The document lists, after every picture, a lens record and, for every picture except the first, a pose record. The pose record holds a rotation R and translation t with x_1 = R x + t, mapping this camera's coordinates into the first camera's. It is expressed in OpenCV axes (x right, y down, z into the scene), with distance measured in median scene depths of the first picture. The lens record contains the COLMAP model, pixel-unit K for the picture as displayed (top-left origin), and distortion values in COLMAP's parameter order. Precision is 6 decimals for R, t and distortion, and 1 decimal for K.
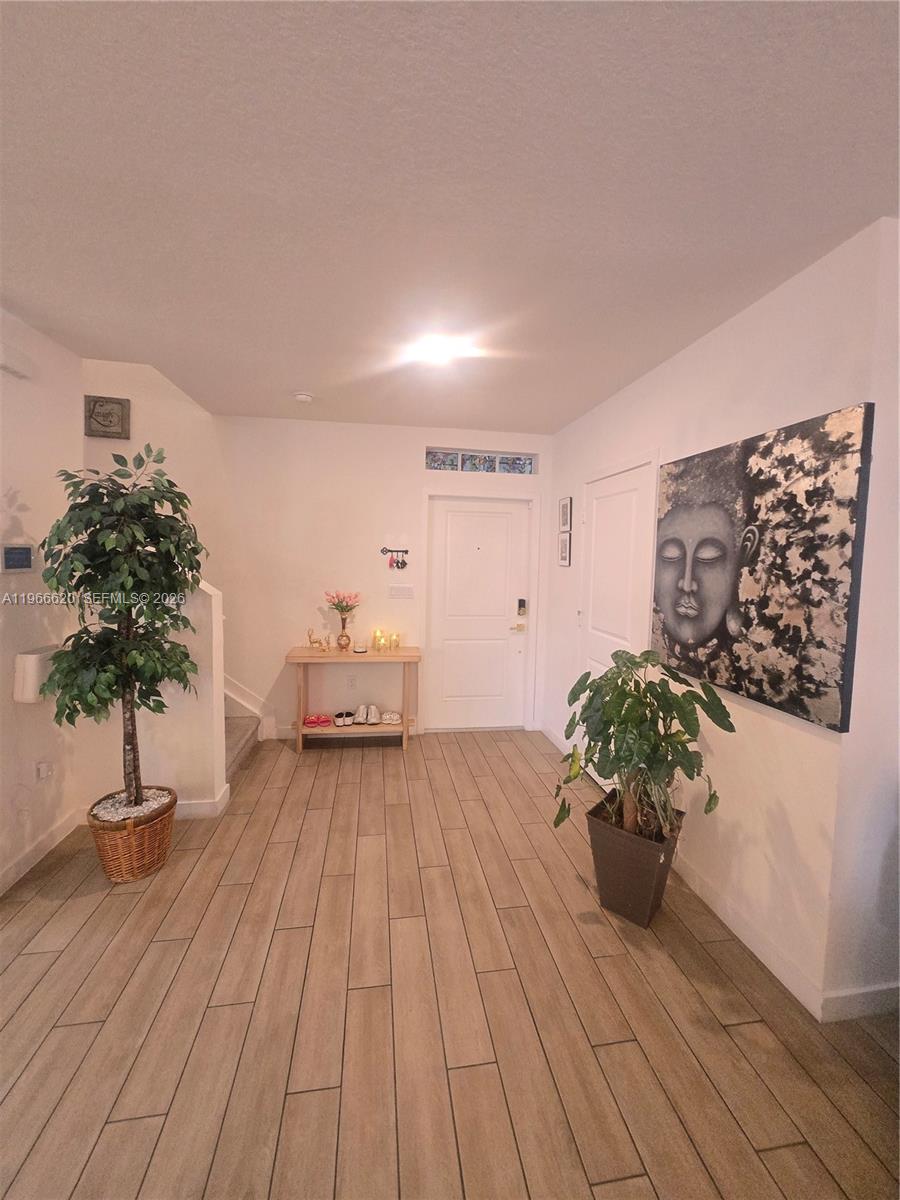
lens RADIAL K [[476.6, 0, 450.6], [0, 476.6, 598.0], [0, 0, 1]] dist [0.001675, 0.000064]
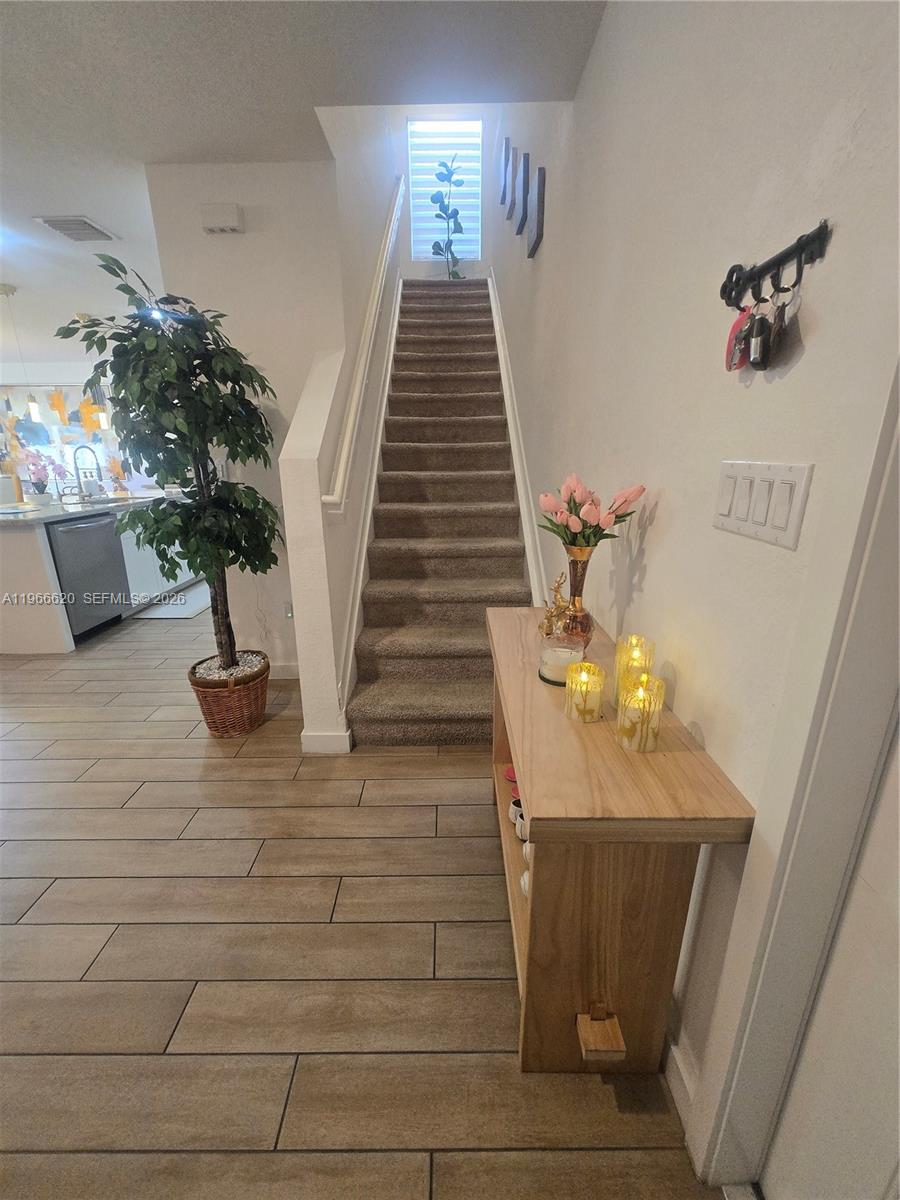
lens RADIAL K [[476.6, 0, 451.2], [0, 476.6, 589.3], [0, 0, 1]] dist [0.001675, 0.000064]
pose [[-0.161597, 0.264411, -0.950775, 0.119052], [-0.080226, 0.956729, 0.279702, -0.028704], [0.983590, 0.121476, -0.133392, 1.088974]]
